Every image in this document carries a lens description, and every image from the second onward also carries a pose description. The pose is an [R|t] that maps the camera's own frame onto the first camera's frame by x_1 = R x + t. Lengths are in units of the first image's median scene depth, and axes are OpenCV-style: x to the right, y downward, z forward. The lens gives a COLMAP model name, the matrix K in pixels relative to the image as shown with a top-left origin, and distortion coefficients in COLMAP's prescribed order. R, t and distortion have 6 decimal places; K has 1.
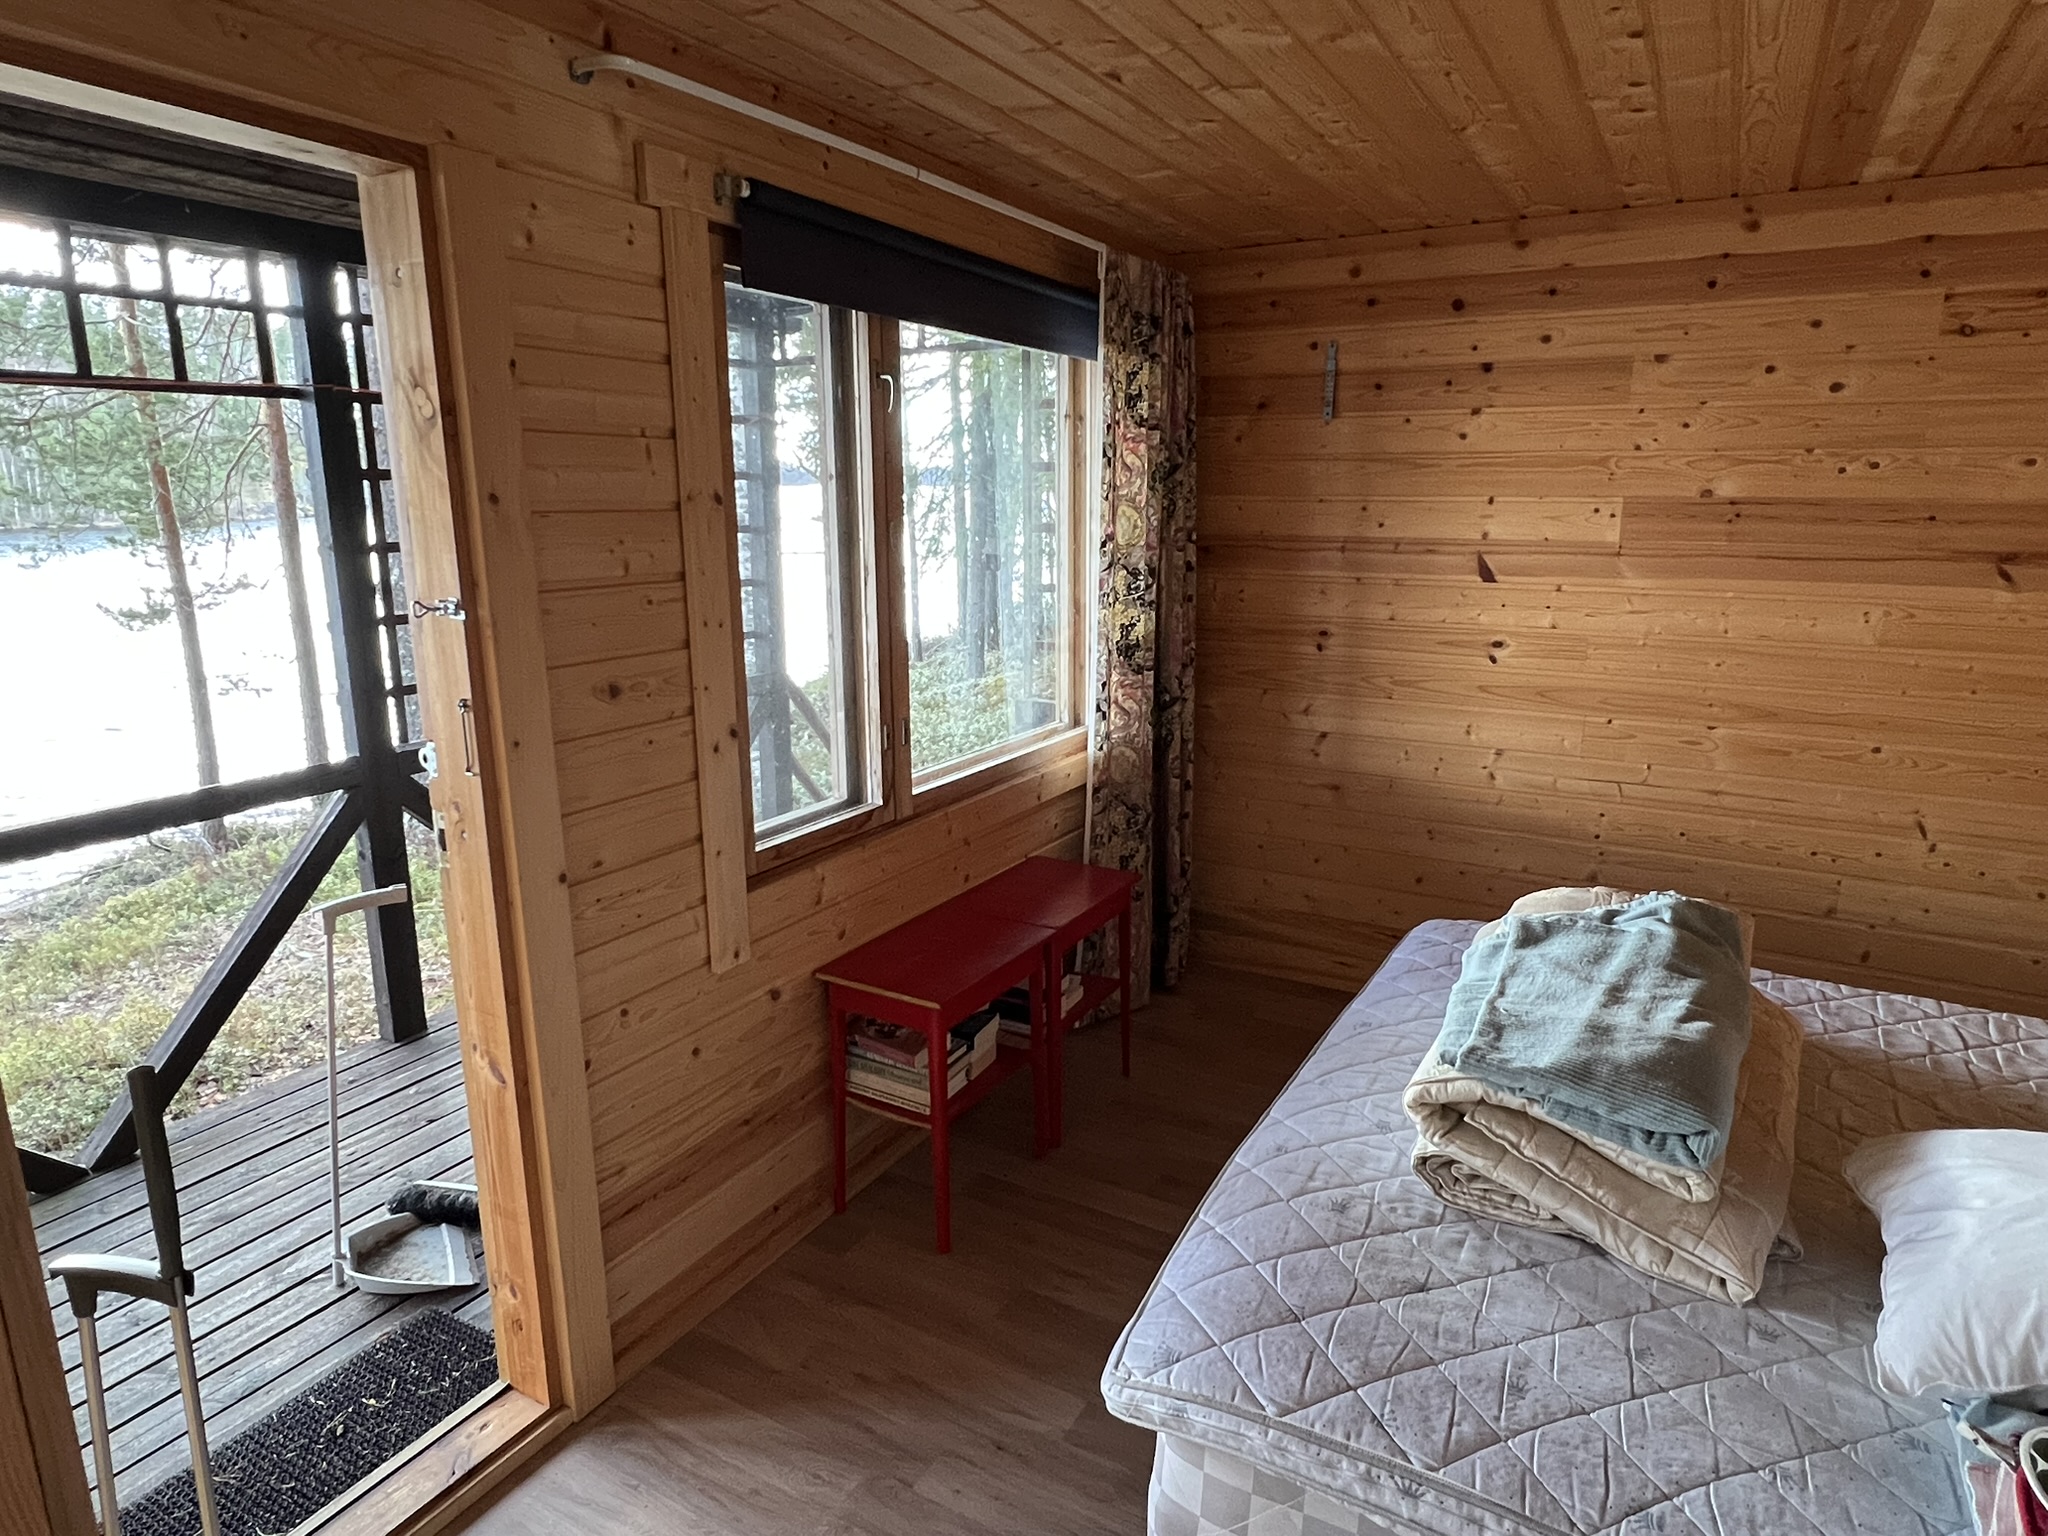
lens RADIAL K [[1195.7, 0, 1010.5], [0, 1195.7, 768.4], [0, 0, 1]] dist [-0.002675, -0.000296]
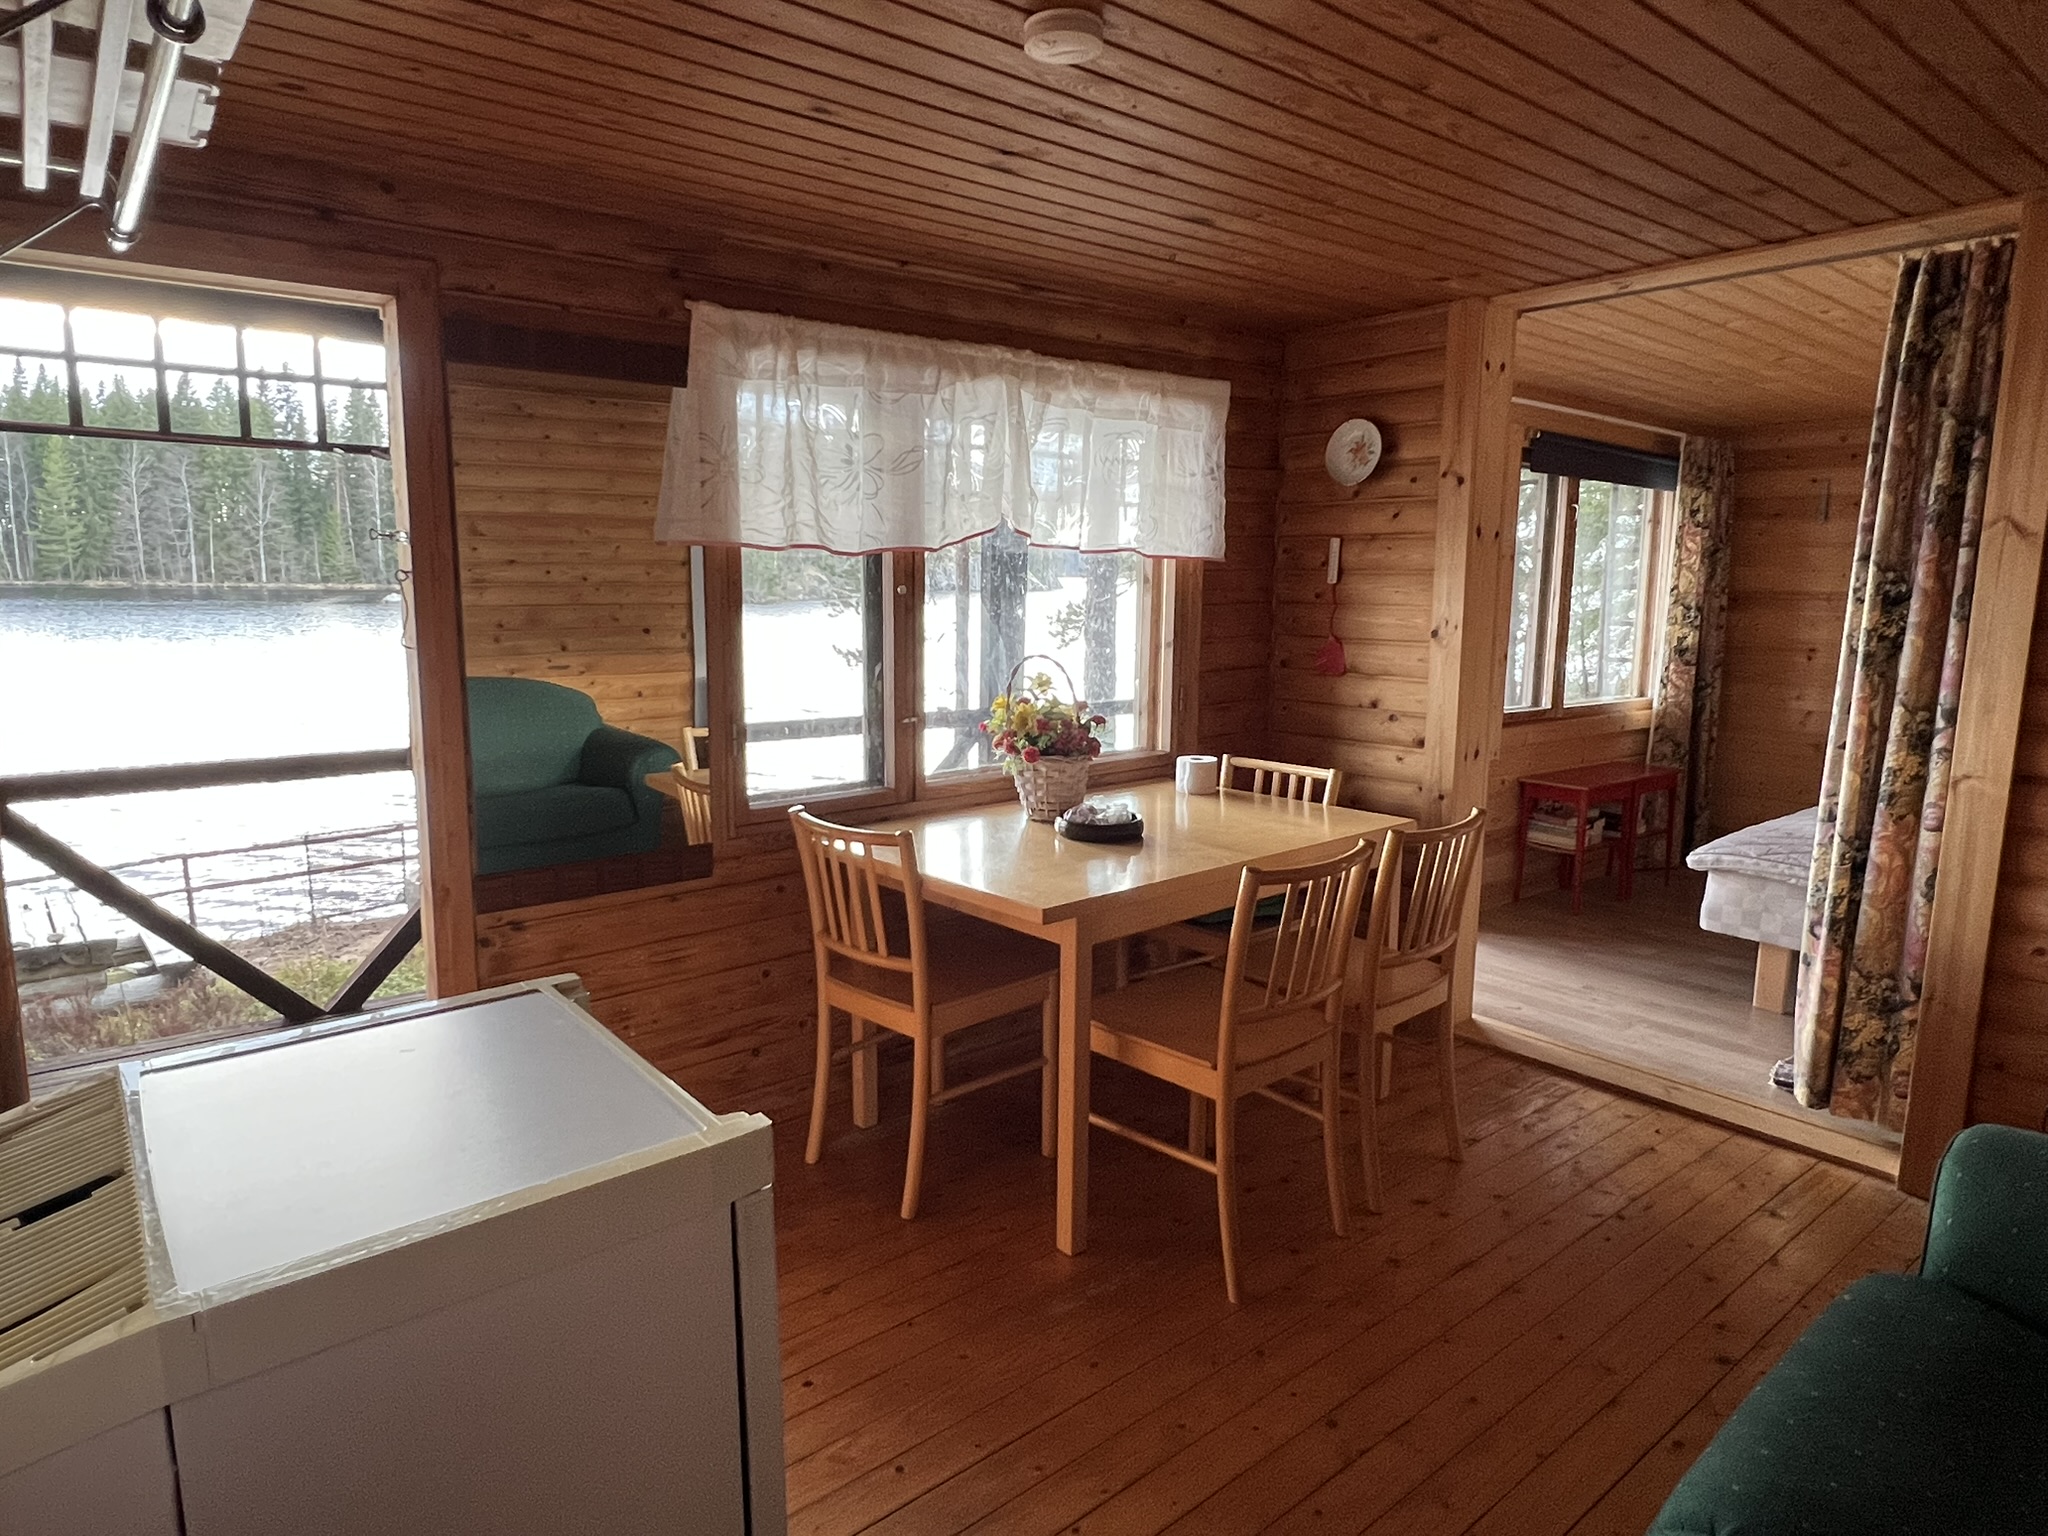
lens RADIAL K [[1195.7, 0, 1022.4], [0, 1195.7, 762.3], [0, 0, 1]] dist [-0.002675, -0.000296]
pose [[0.934958, 0.068329, -0.348116, -0.192725], [-0.096042, 0.993384, -0.062964, 0.277709], [0.341511, 0.092302, 0.935335, -1.000894]]
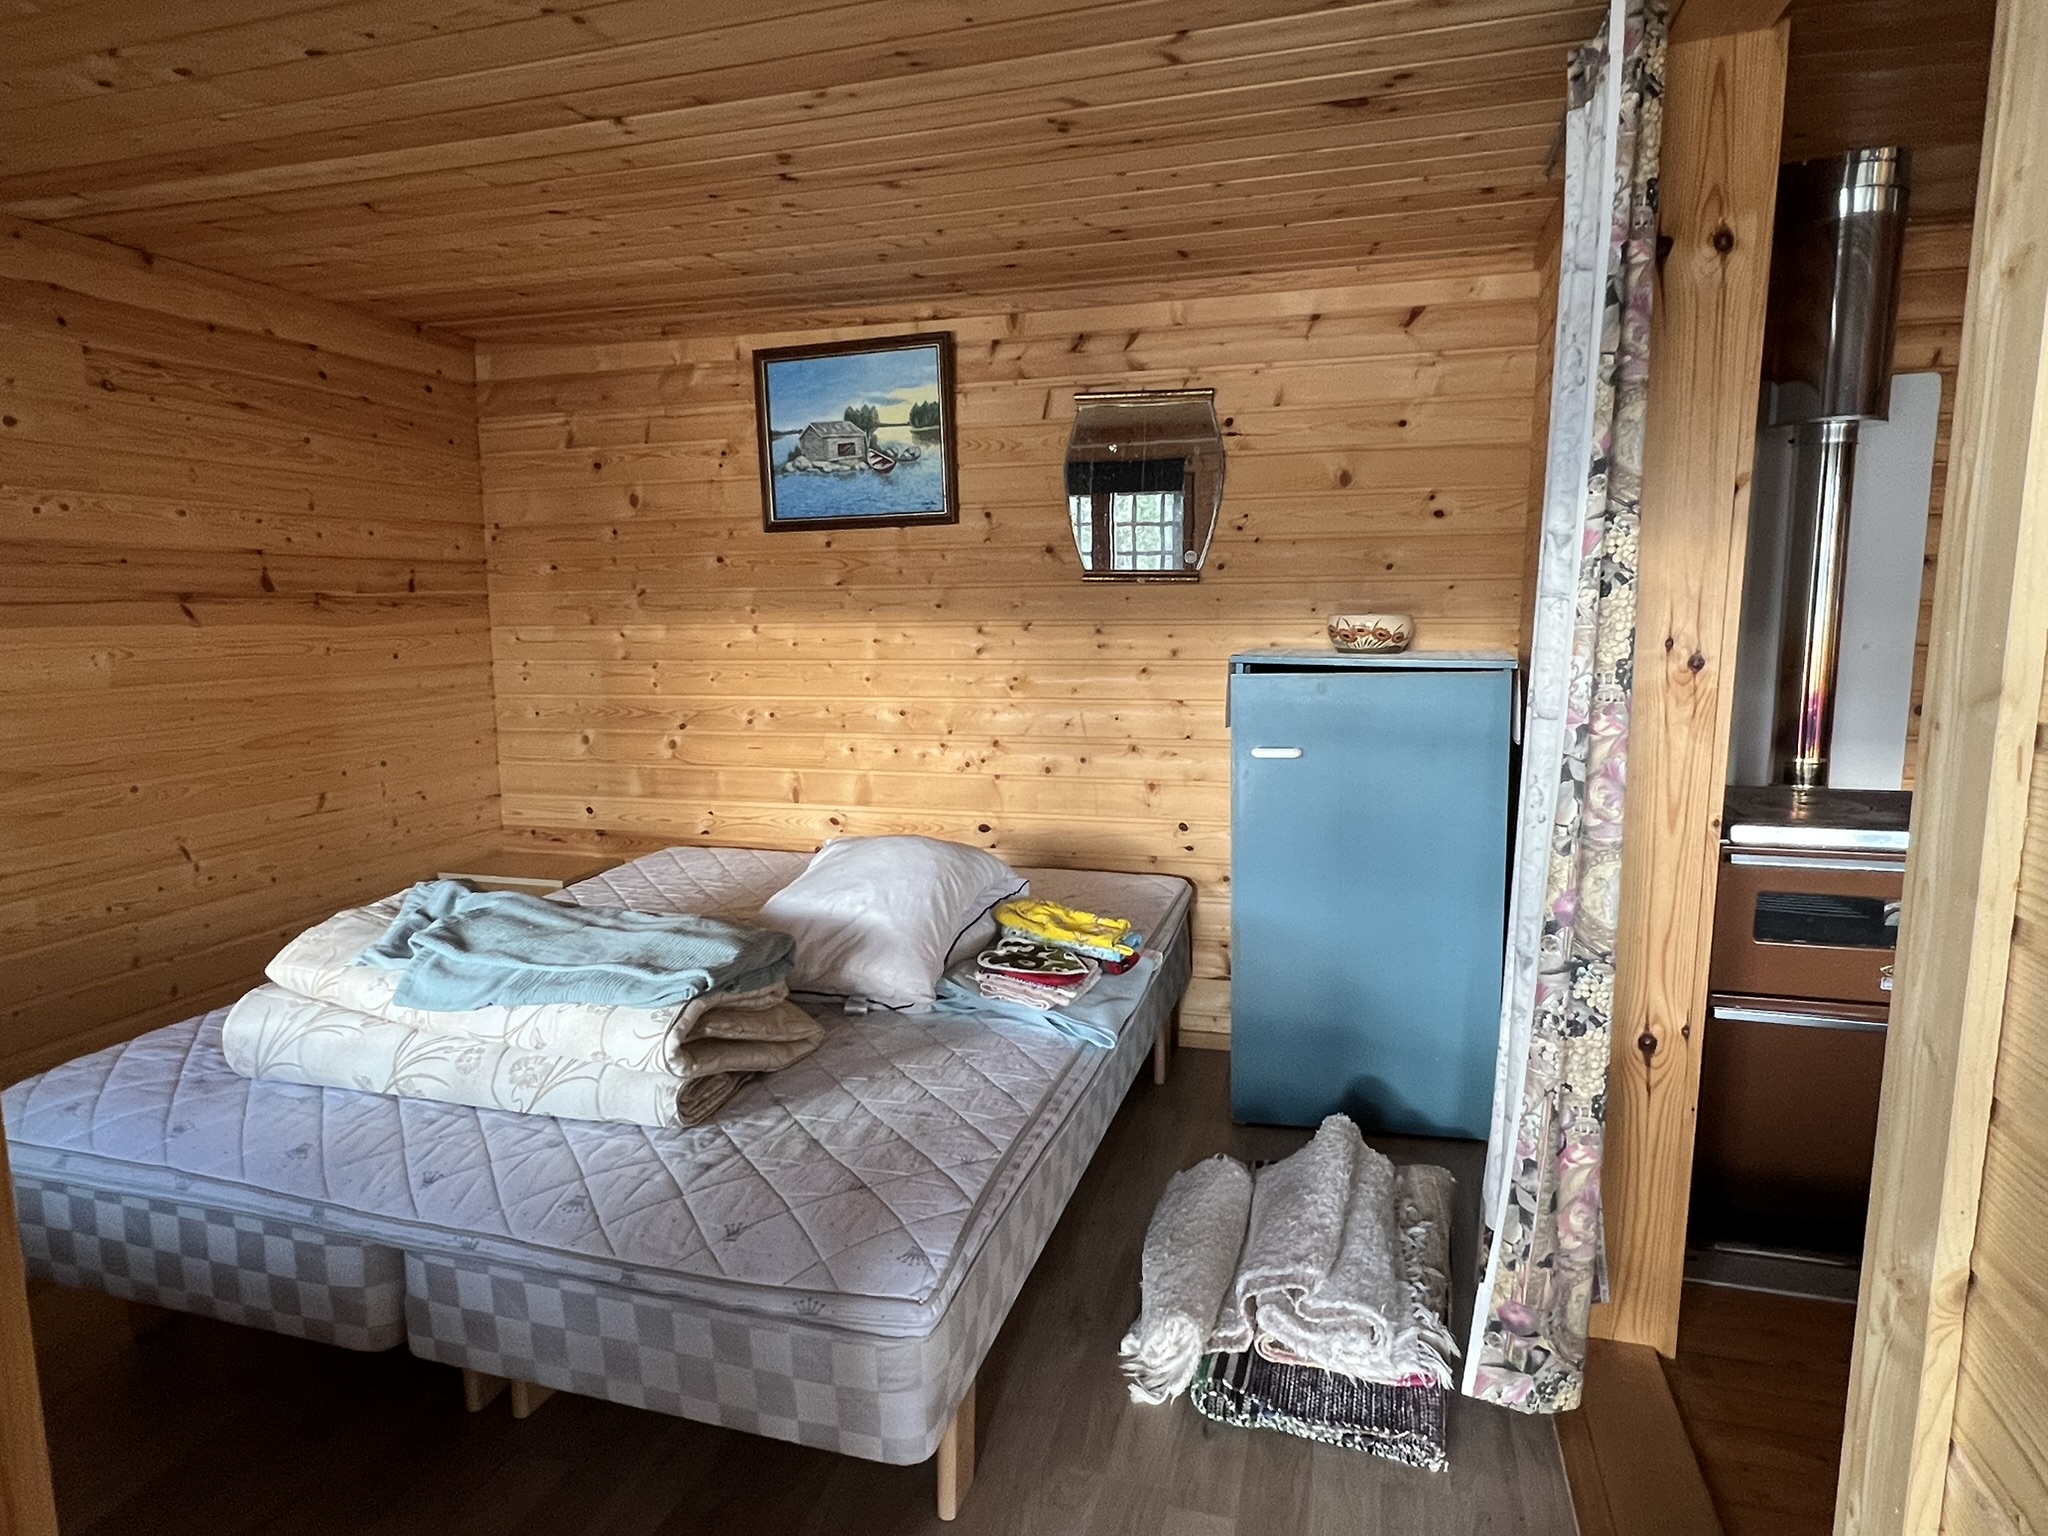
lens RADIAL K [[1195.7, 0, 1012.2], [0, 1195.7, 767.0], [0, 0, 1]] dist [-0.002675, -0.000296]
pose [[-0.232874, -0.135179, 0.963066, -0.341113], [0.230338, 0.954448, 0.189667, -0.044190], [-0.944836, 0.265999, -0.191129, 0.399404]]
